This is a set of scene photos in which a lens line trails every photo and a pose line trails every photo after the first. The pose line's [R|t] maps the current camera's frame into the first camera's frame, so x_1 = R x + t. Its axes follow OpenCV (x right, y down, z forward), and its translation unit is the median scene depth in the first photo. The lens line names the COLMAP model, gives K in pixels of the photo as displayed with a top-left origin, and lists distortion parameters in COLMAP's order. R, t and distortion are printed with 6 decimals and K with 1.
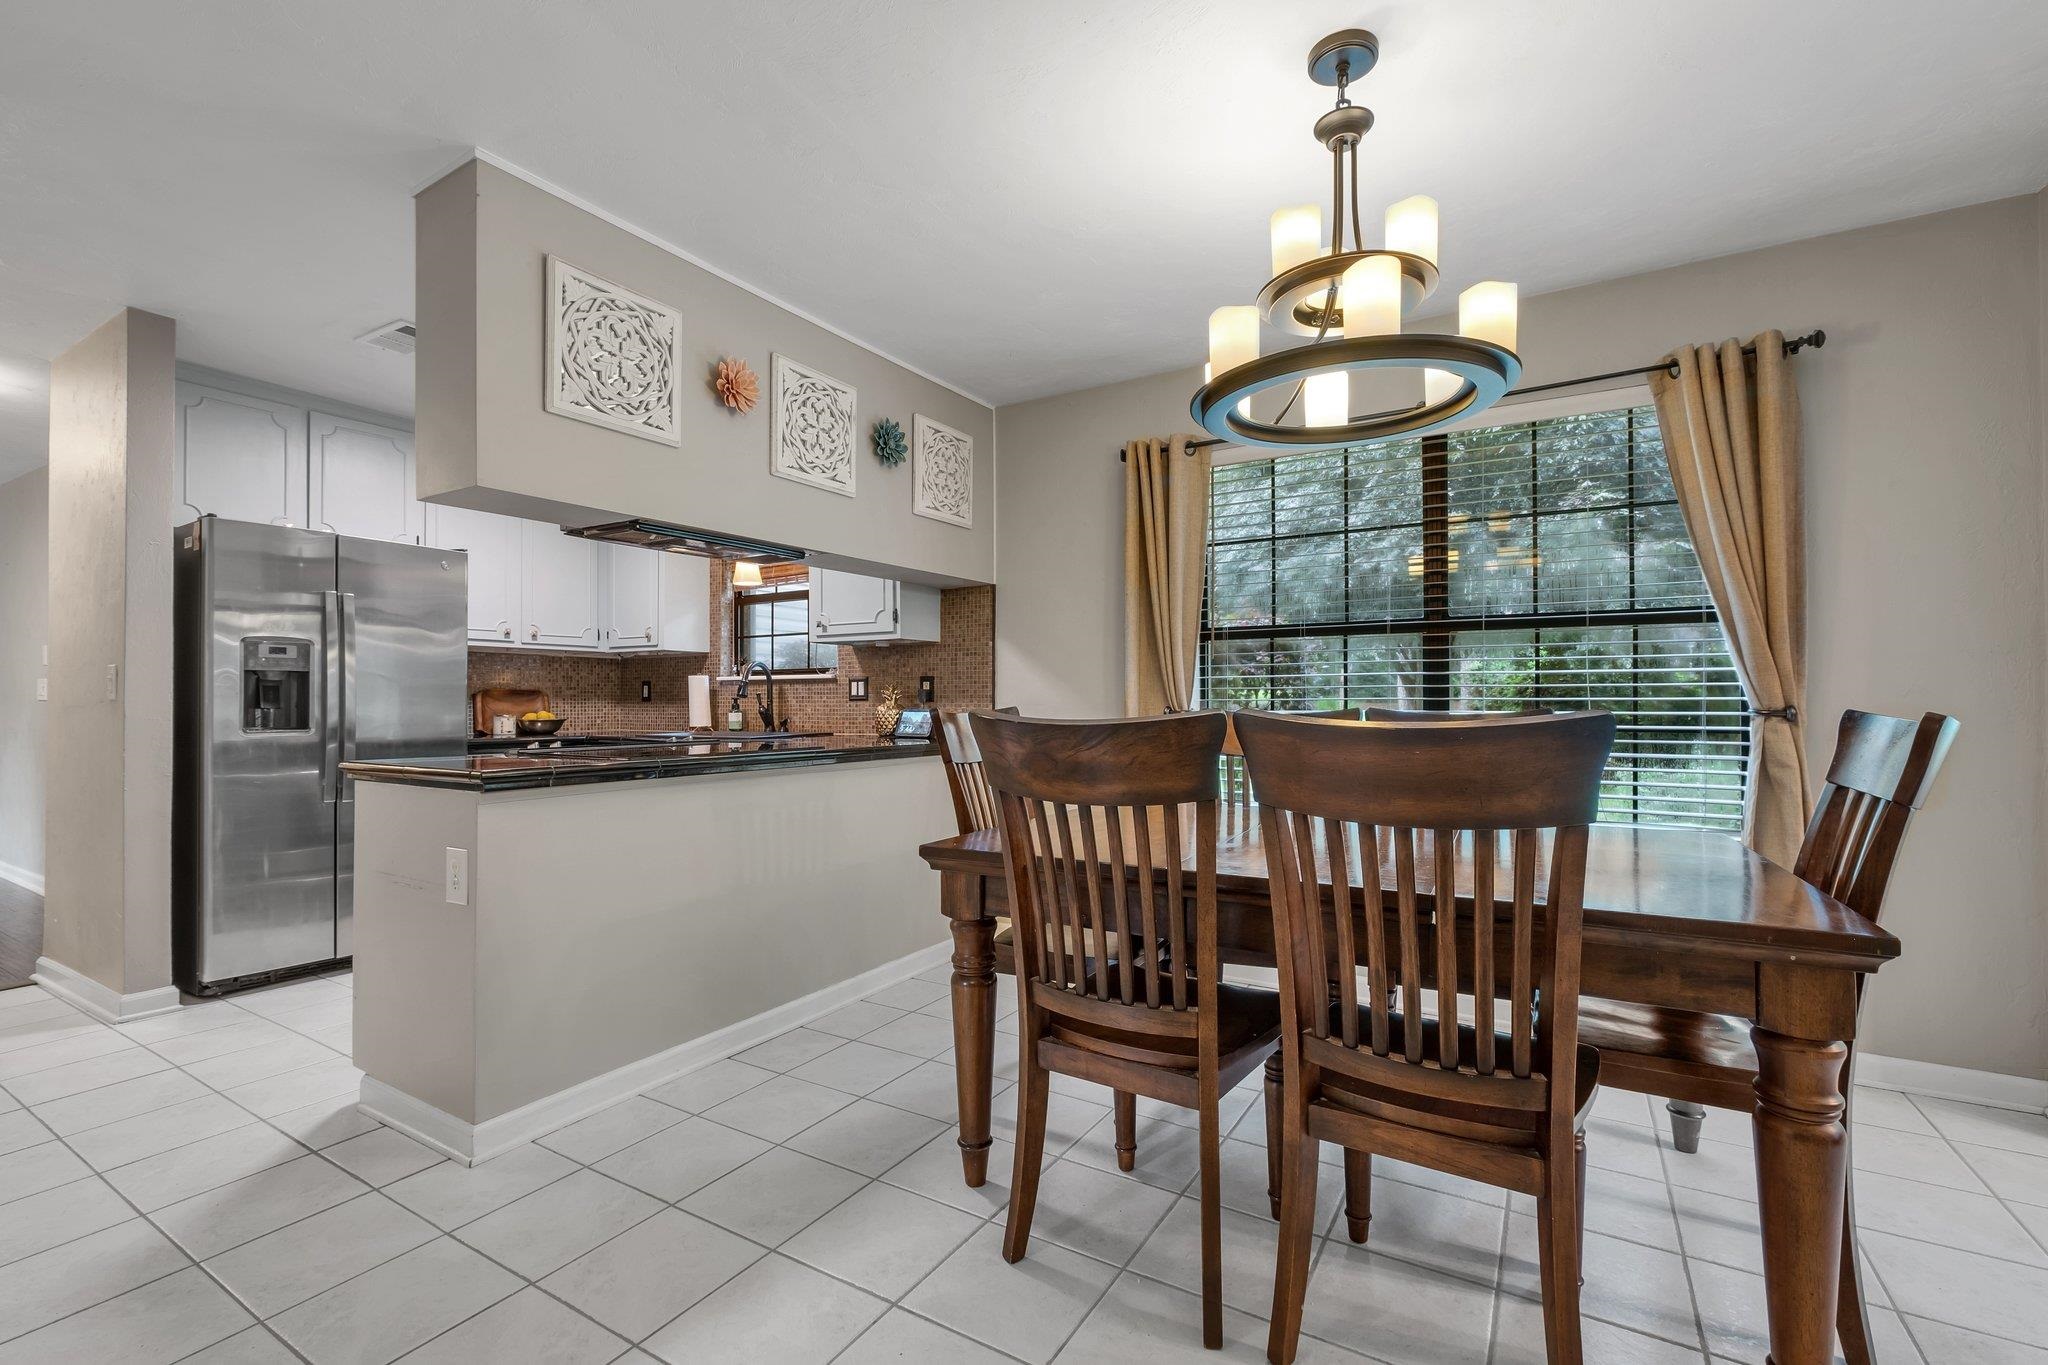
lens RADIAL K [[883.8, 0, 1020.3], [0, 883.8, 702.4], [0, 0, 1]] dist [-0.004228, -0.000219]
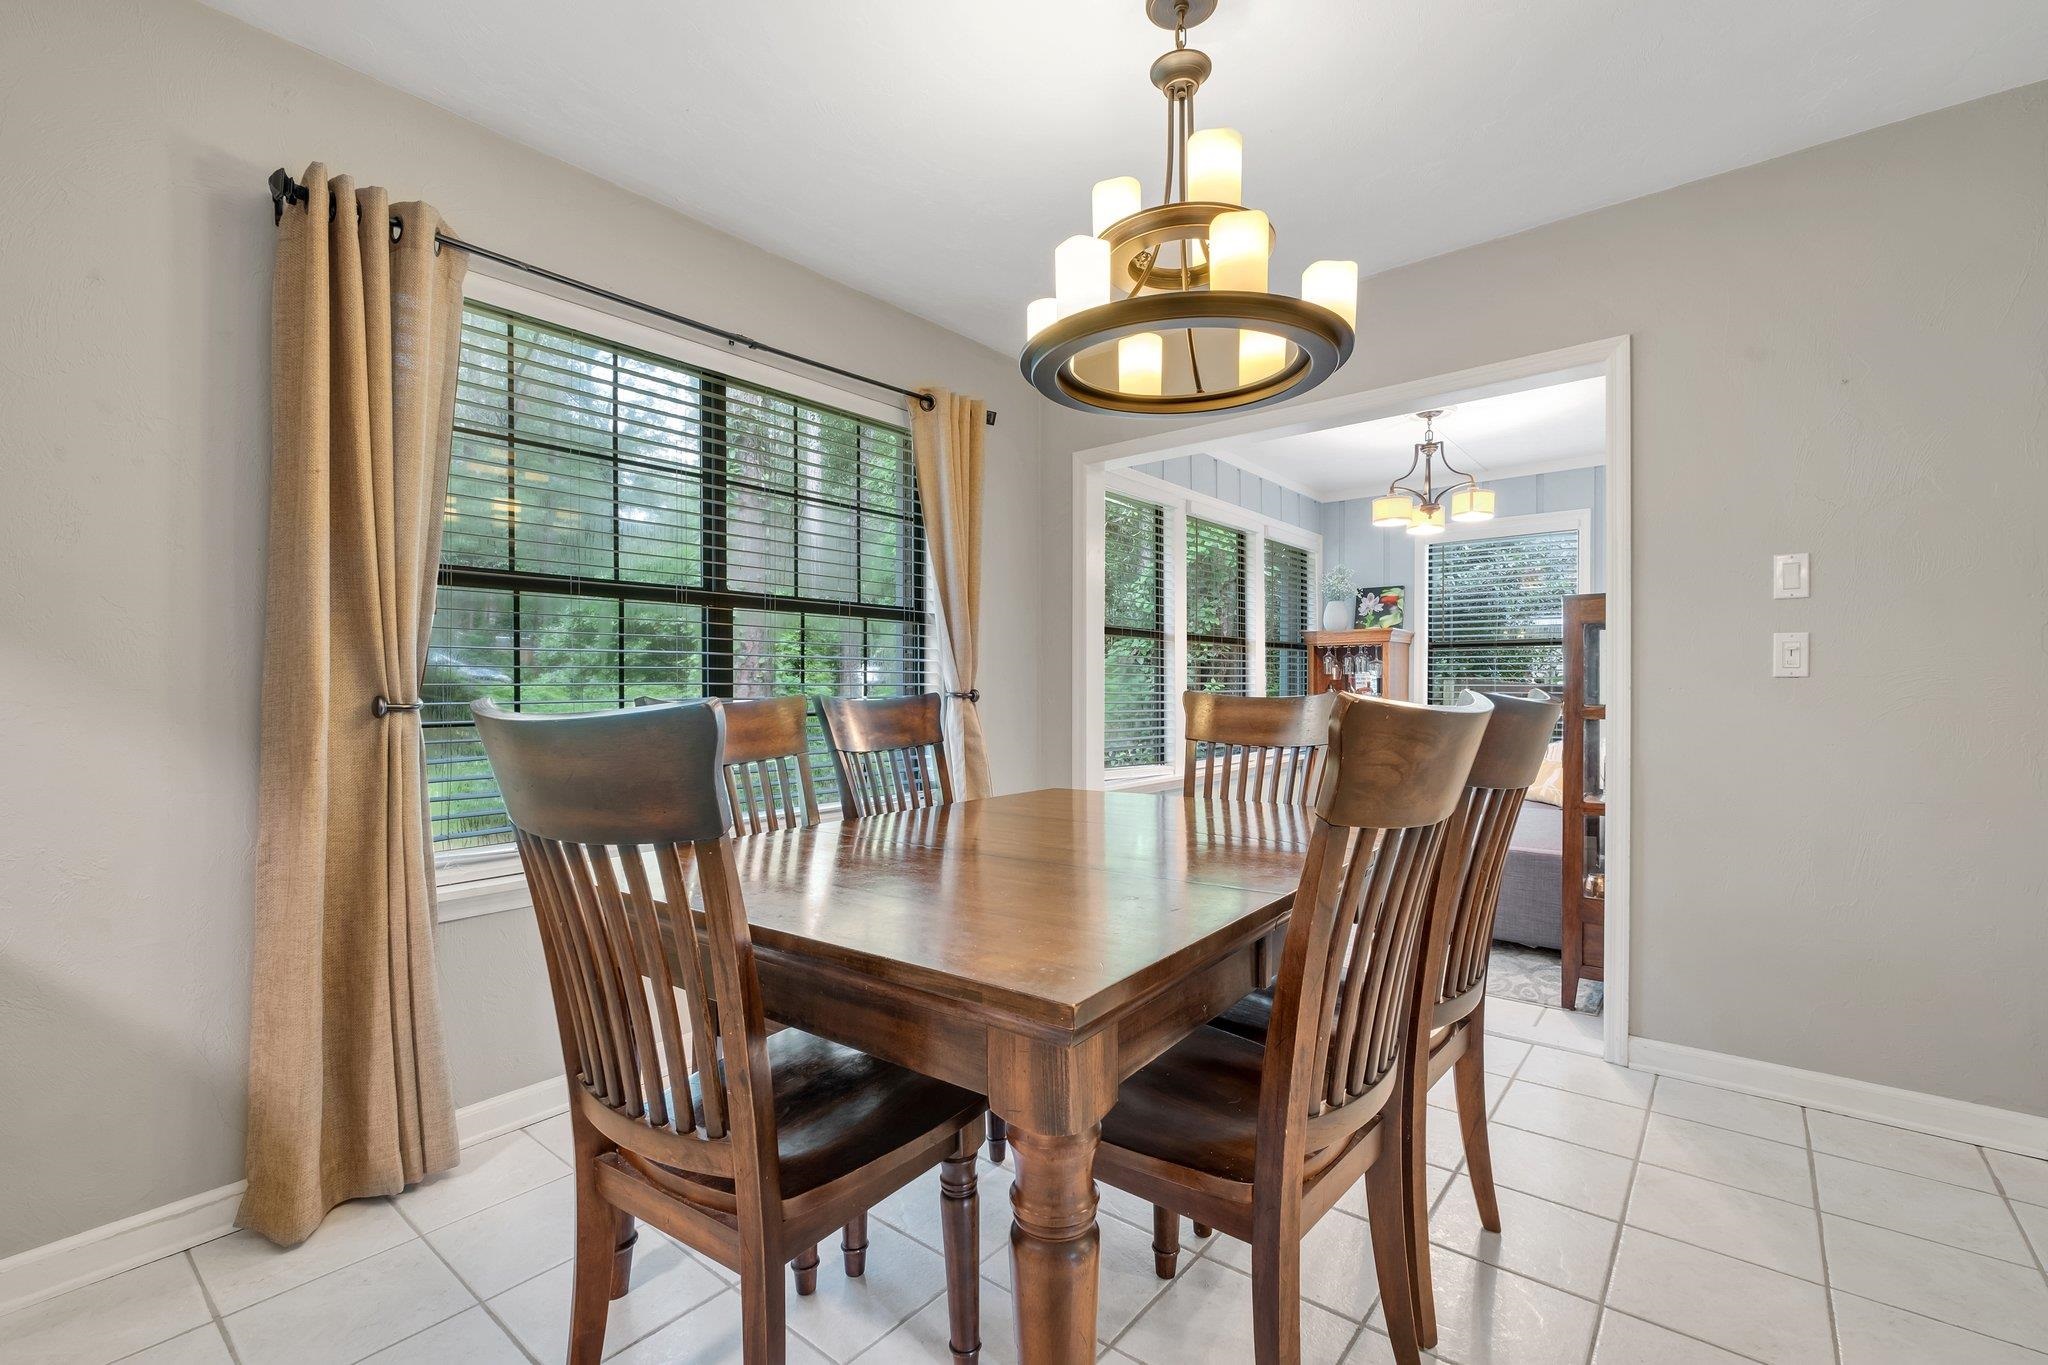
lens RADIAL K [[904.2, 0, 1032.2], [0, 904.2, 684.3], [0, 0, 1]] dist [-0.000311, 0.000018]
pose [[0.130690, -0.000816, 0.991423, -0.384179], [-0.001959, 0.999997, 0.001081, -0.005324], [-0.991421, -0.002084, 0.130688, 0.624854]]
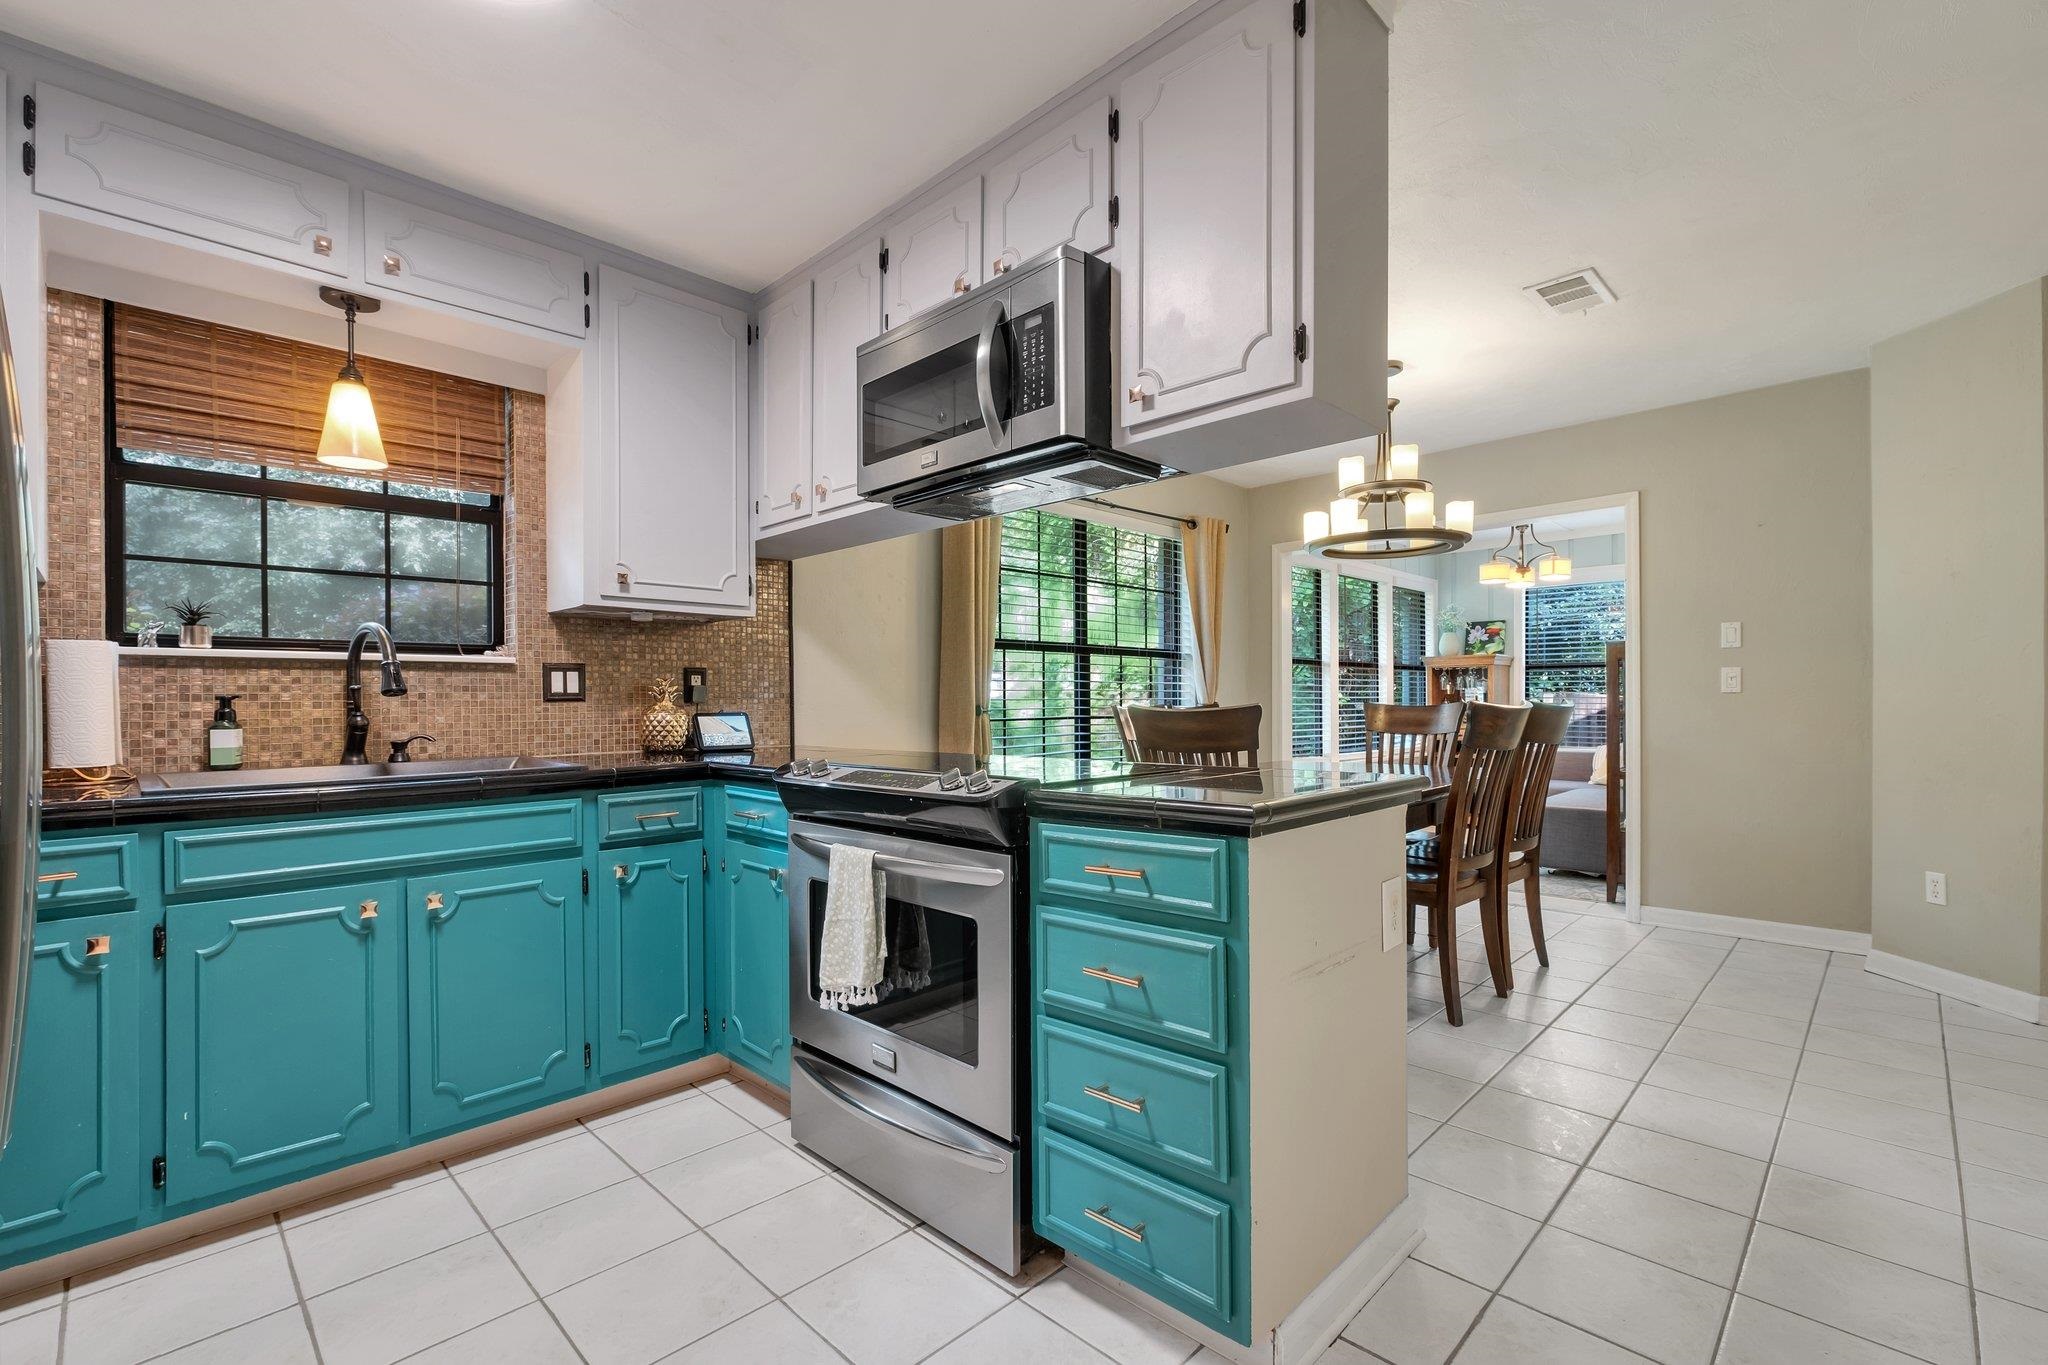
lens RADIAL K [[904.7, 0, 1024.3], [0, 904.7, 693.7], [0, 0, 1]] dist [-0.006788, 0.000121]
pose [[0.234494, 0.004312, 0.972108, -1.092865], [0.001437, 0.999988, -0.004782, -0.005875], [-0.972116, 0.002518, 0.234485, 0.794523]]
